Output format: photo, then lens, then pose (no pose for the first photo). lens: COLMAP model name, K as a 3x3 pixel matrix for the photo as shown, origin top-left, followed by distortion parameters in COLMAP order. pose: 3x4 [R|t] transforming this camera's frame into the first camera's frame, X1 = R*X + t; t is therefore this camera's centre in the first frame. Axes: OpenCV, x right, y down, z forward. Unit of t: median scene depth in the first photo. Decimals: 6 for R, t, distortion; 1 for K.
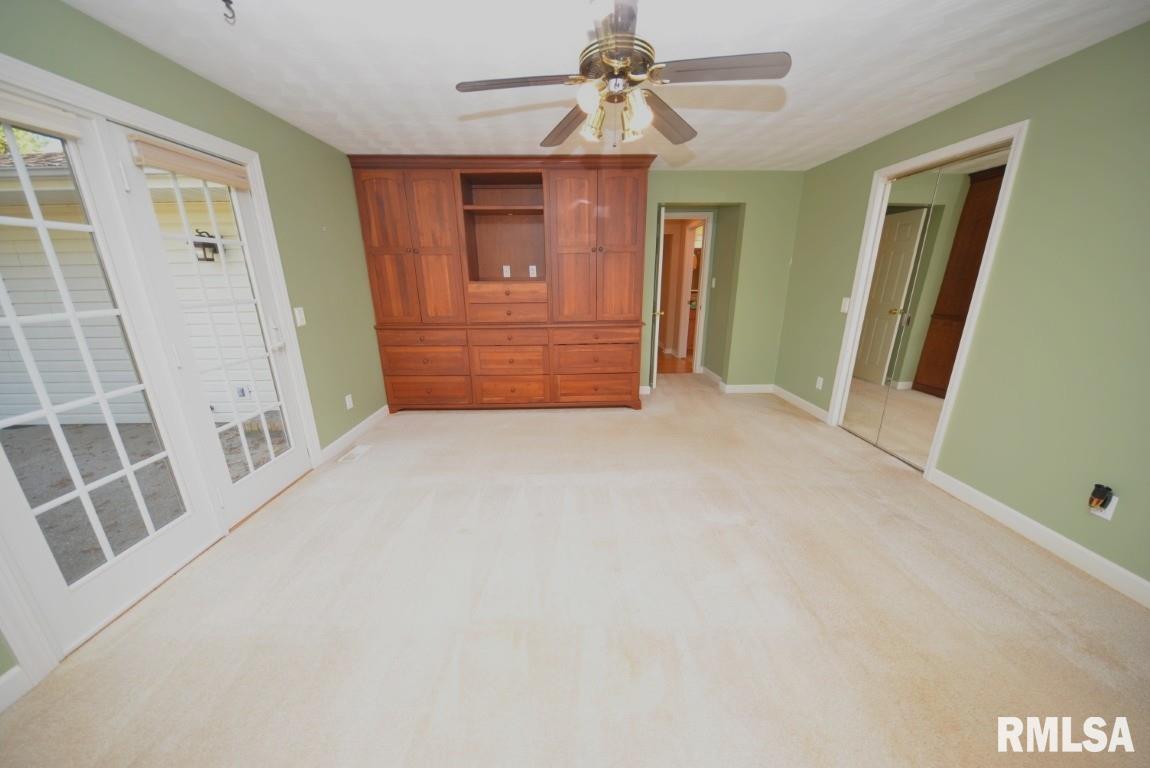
lens RADIAL K [[378.3, 0, 574.4], [0, 378.3, 388.5], [0, 0, 1]] dist [-0.007259, -0.002198]
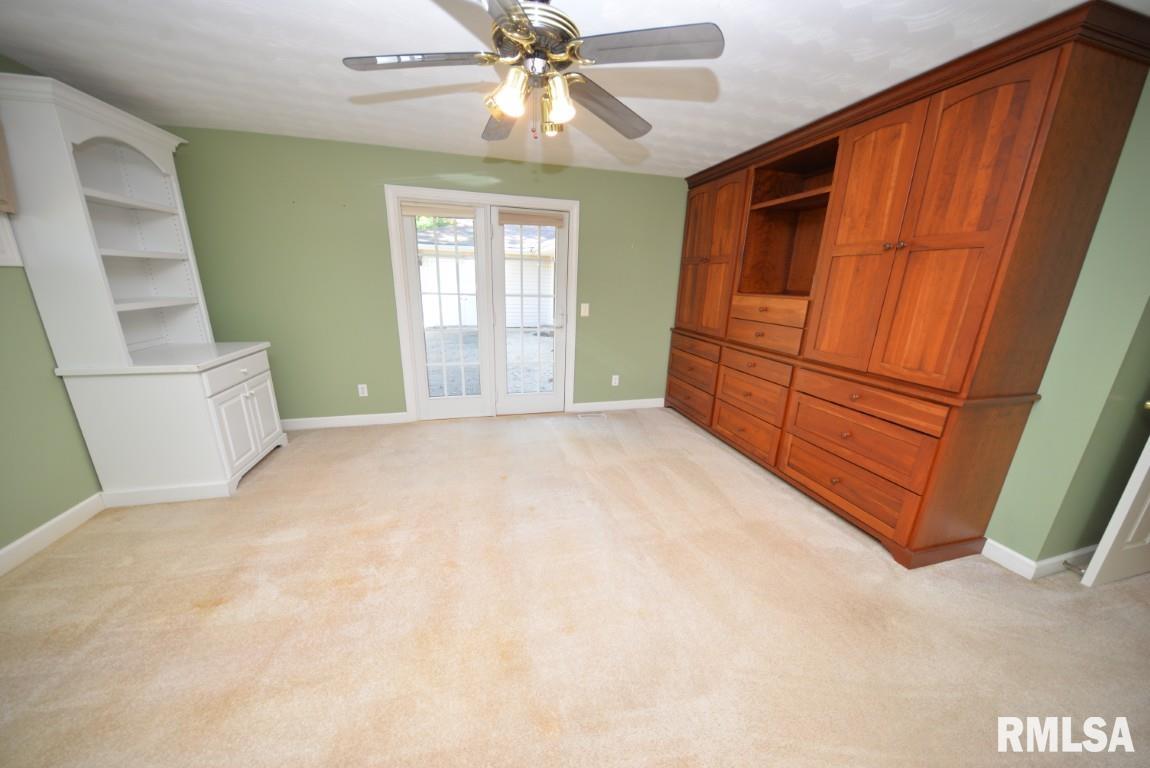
lens RADIAL K [[378.3, 0, 573.2], [0, 378.3, 388.4], [0, 0, 1]] dist [-0.007259, -0.002198]
pose [[0.224800, 0.280010, -0.933305, 0.494974], [-0.302465, 0.930560, 0.206333, -0.139197], [0.926272, 0.235909, 0.293884, 0.431932]]
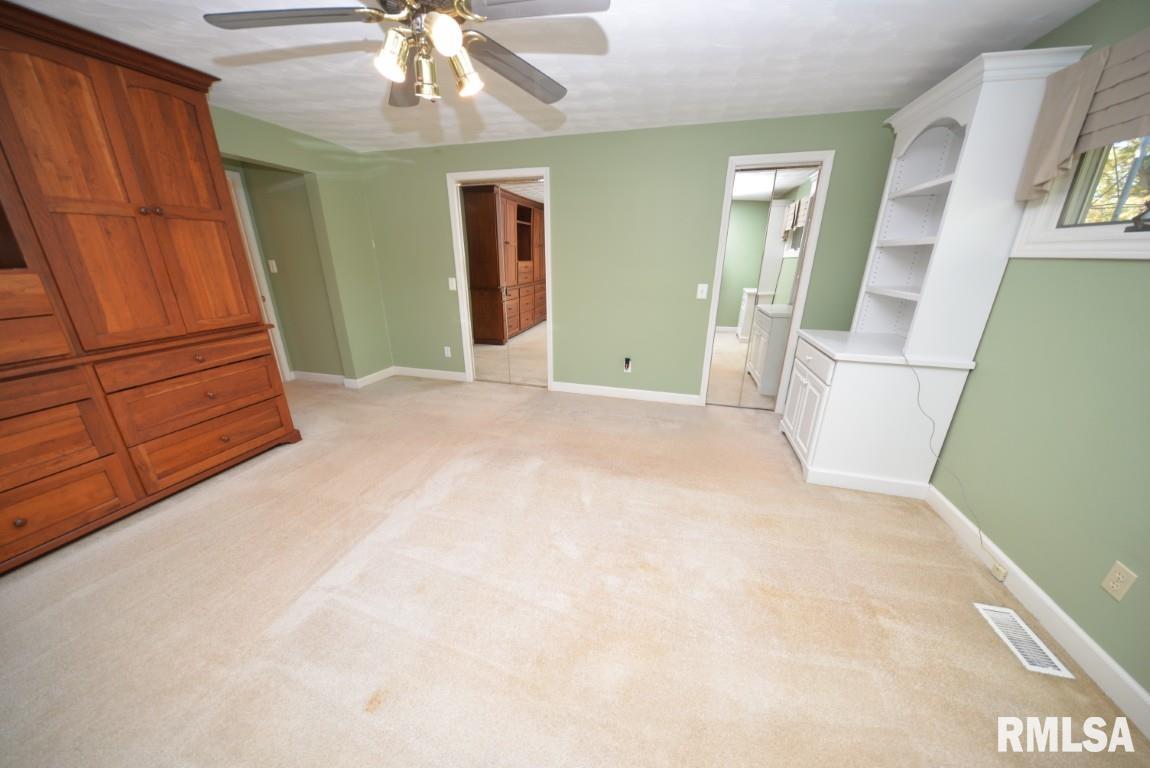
lens RADIAL K [[378.3, 0, 576.1], [0, 378.3, 388.8], [0, 0, 1]] dist [-0.007259, -0.002198]
pose [[0.293601, -0.306129, 0.905585, -0.324631], [0.265487, 0.936180, 0.230398, -0.070415], [-0.918322, 0.172776, 0.356137, 0.239819]]
